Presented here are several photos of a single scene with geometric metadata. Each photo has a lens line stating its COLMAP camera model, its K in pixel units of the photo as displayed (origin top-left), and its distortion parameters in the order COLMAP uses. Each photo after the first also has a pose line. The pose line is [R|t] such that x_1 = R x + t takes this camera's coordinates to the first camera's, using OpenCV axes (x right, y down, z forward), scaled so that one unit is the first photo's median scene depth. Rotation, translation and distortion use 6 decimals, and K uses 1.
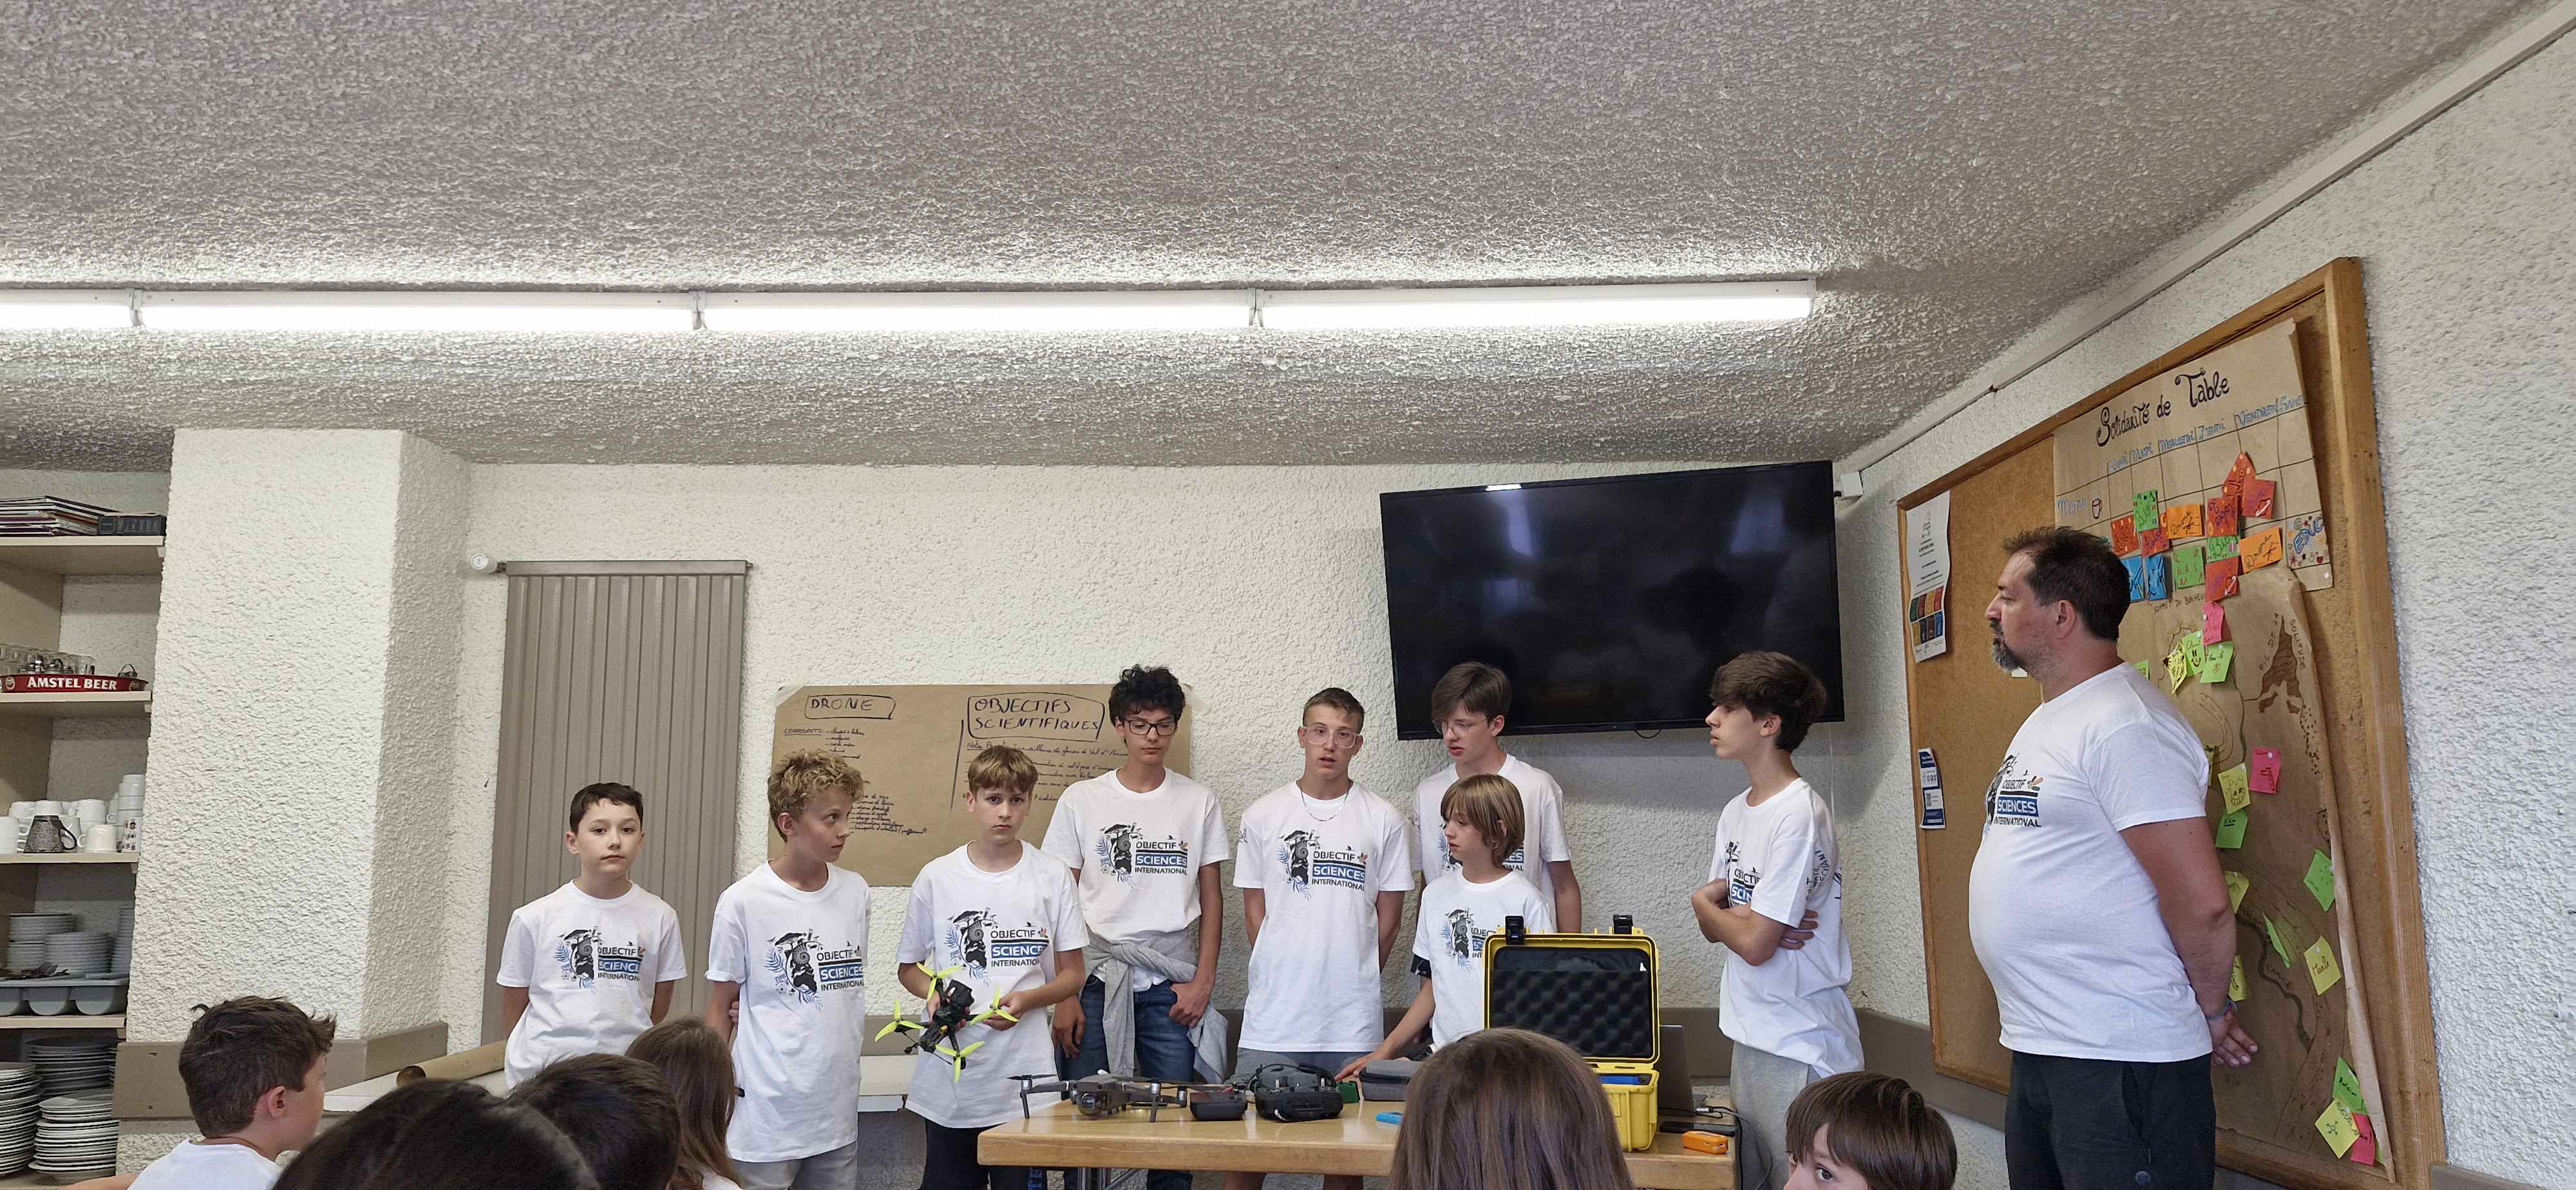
lens RADIAL K [[1781.2, 0, 1292.3], [0, 1781.2, 576.8], [0, 0, 1]] dist [0.093510, -0.123625]
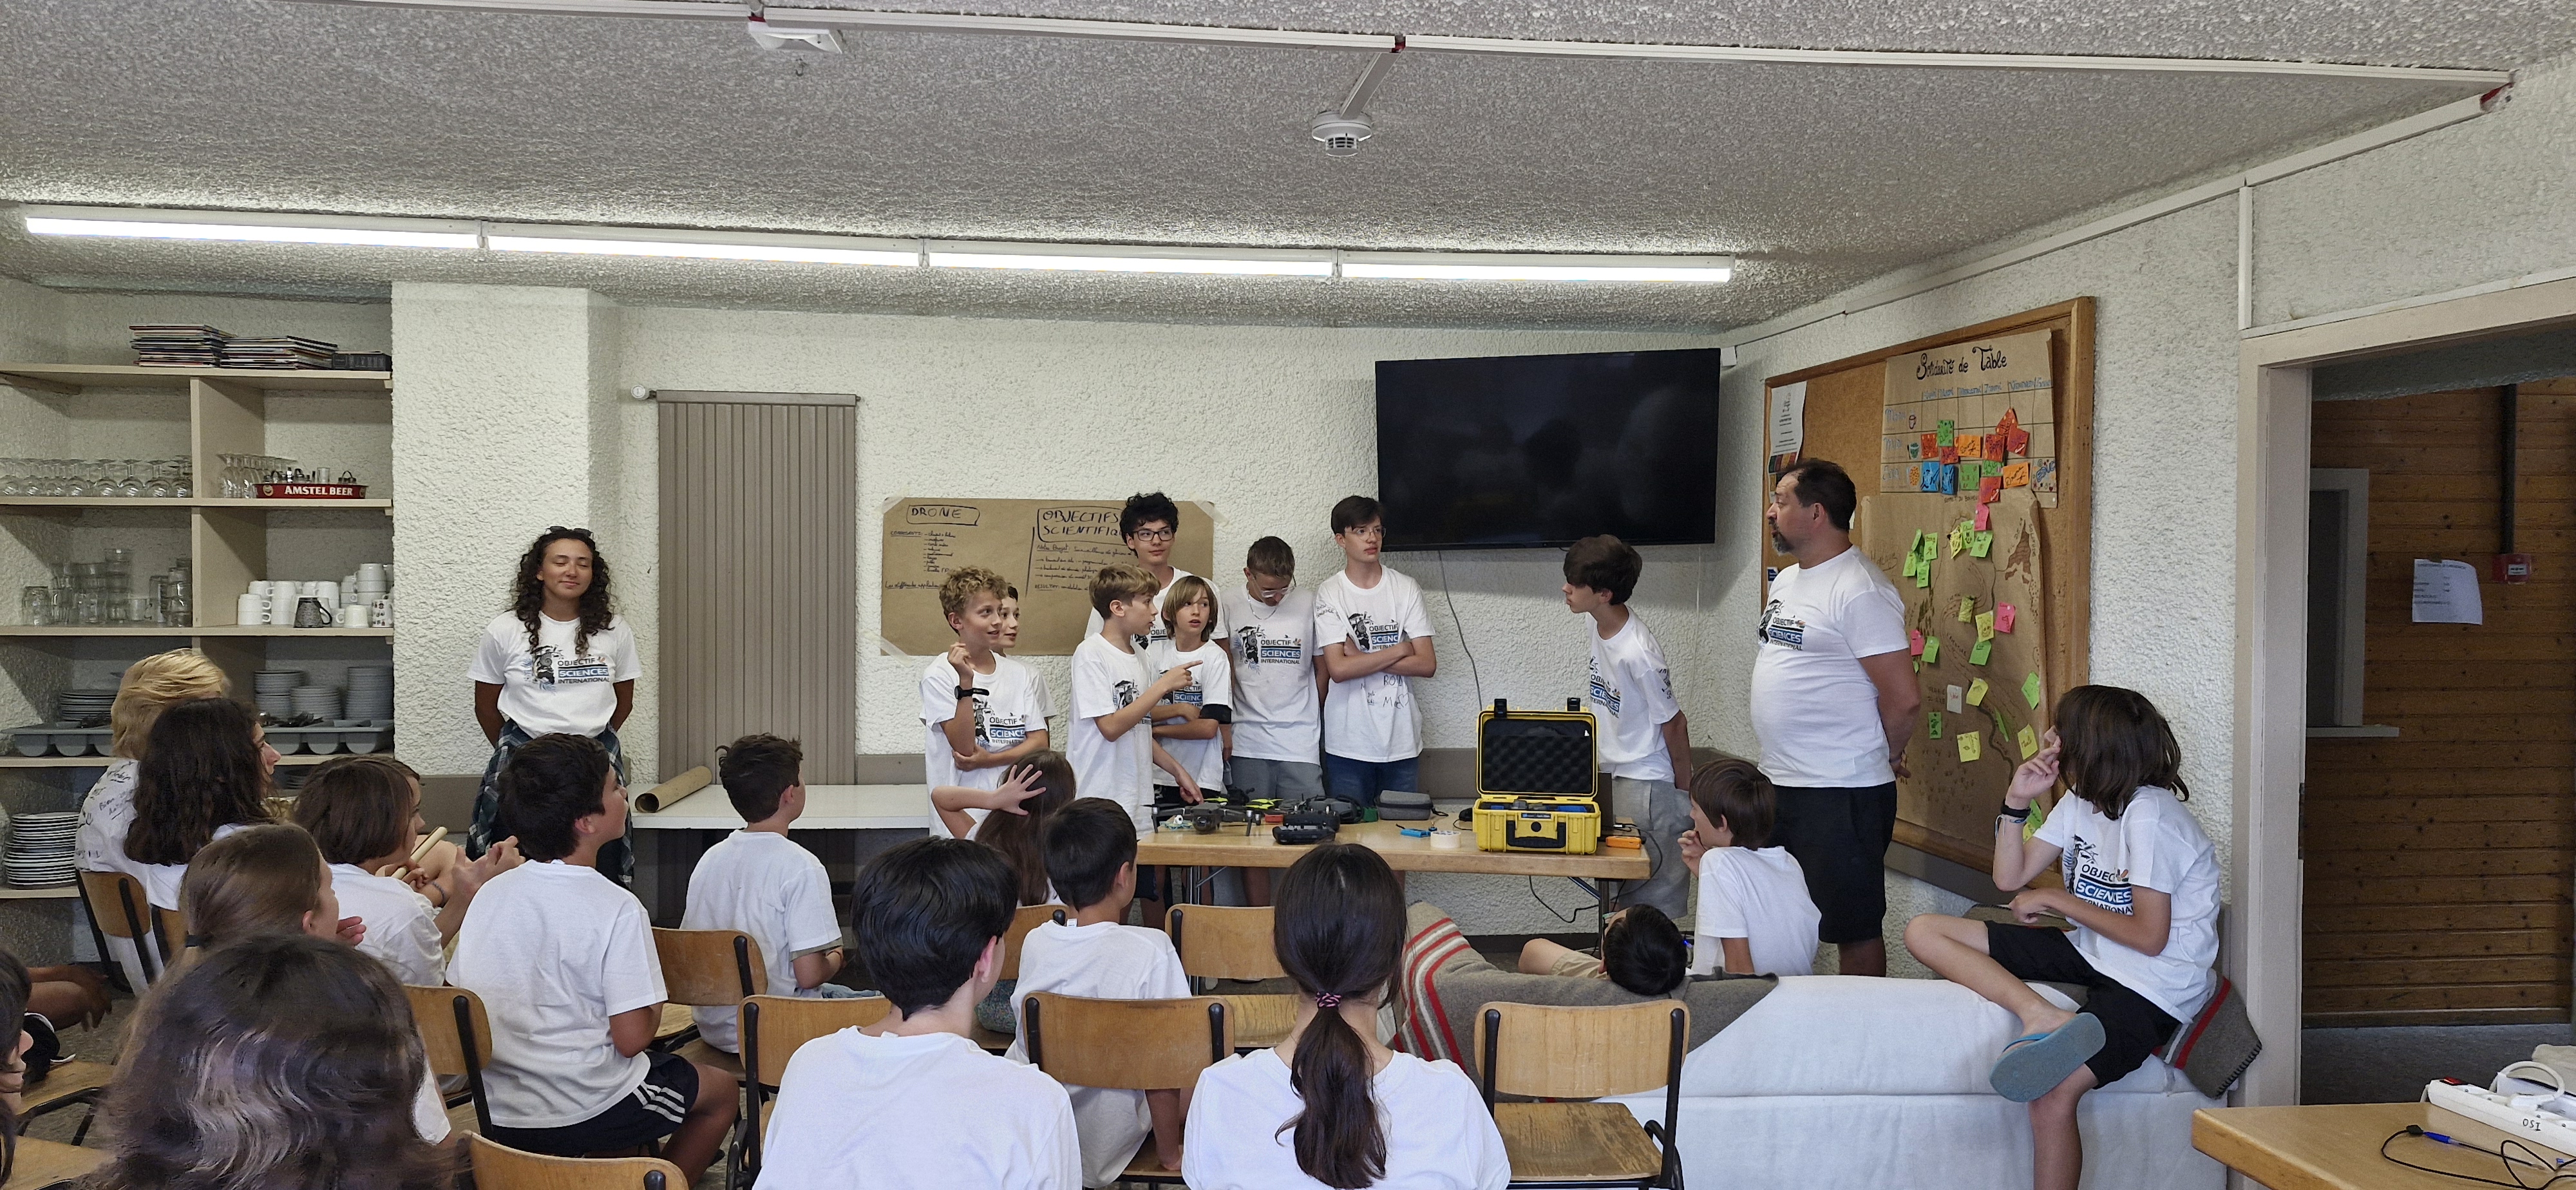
lens RADIAL K [[1781.2, 0, 1292.3], [0, 1781.2, 576.8], [0, 0, 1]] dist [0.093510, -0.123625]
pose [[0.994000, 0.012529, 0.108656, -0.197685], [-0.029752, 0.986931, 0.158373, -0.127676], [-0.105252, -0.160656, 0.981383, -0.370101]]
